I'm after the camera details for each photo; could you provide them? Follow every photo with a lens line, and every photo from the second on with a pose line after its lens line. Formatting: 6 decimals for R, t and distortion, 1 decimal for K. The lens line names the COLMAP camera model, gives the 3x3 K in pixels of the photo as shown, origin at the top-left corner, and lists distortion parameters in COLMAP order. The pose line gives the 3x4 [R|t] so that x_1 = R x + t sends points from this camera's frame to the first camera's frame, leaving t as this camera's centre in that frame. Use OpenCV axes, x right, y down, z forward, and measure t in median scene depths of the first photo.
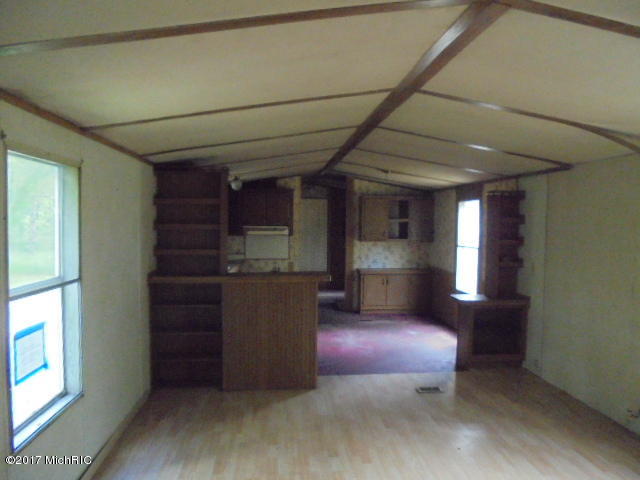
lens RADIAL K [[472.8, 0, 320.0], [0, 472.8, 240.0], [0, 0, 1]] dist [-0.119248, 0.076876]
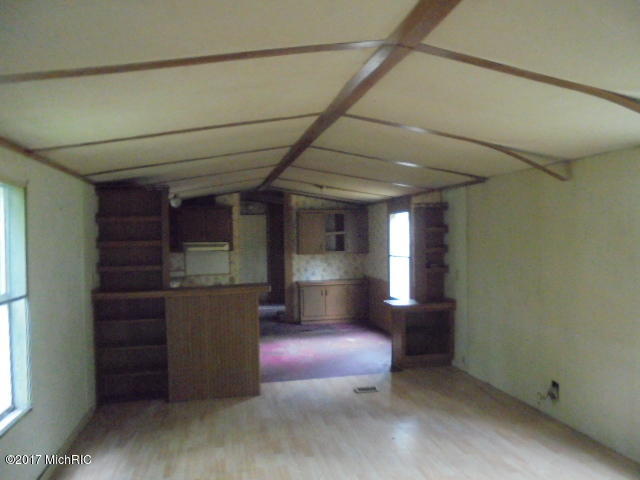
lens RADIAL K [[472.8, 0, 320.0], [0, 472.8, 240.0], [0, 0, 1]] dist [-0.119248, 0.076876]
pose [[0.991642, -0.027644, 0.126021, 0.001921], [0.031788, 0.999014, -0.030996, 0.005343], [-0.125040, 0.034743, 0.991543, -0.041260]]
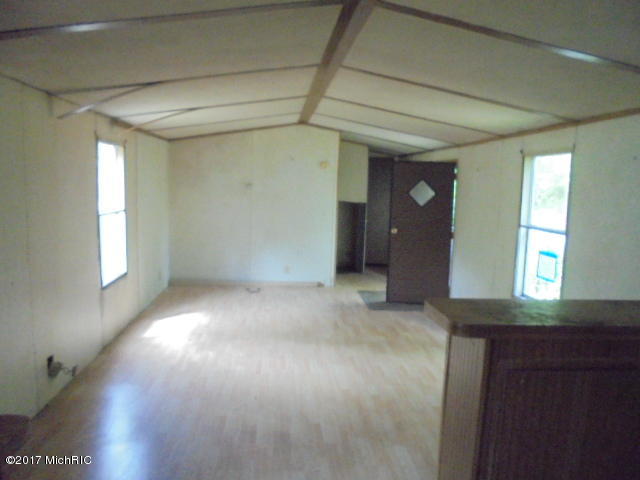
lens RADIAL K [[472.8, 0, 320.0], [0, 472.8, 240.0], [0, 0, 1]] dist [-0.119248, 0.076876]
pose [[-0.999287, -0.036737, -0.008742, 0.083691], [-0.037681, 0.985267, 0.166819, -0.036450], [0.002485, 0.167029, -0.985949, 0.920996]]
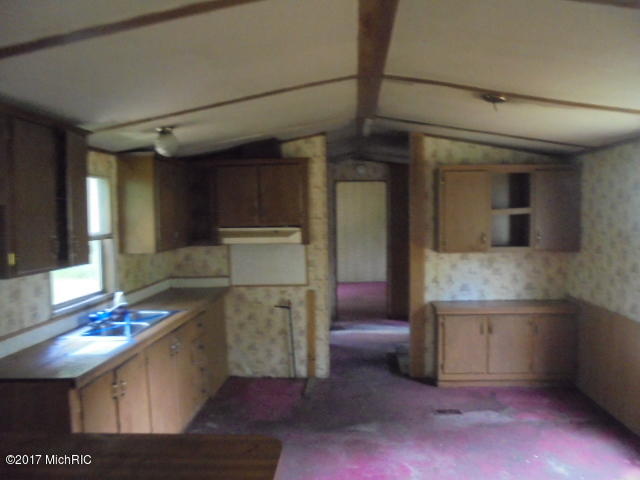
lens RADIAL K [[472.8, 0, 320.0], [0, 472.8, 240.0], [0, 0, 1]] dist [-0.119248, 0.076876]
pose [[0.987057, -0.015256, -0.159645, 0.046620], [0.017624, 0.999755, 0.013428, -0.024248], [0.159401, -0.016067, 0.987083, 0.533658]]
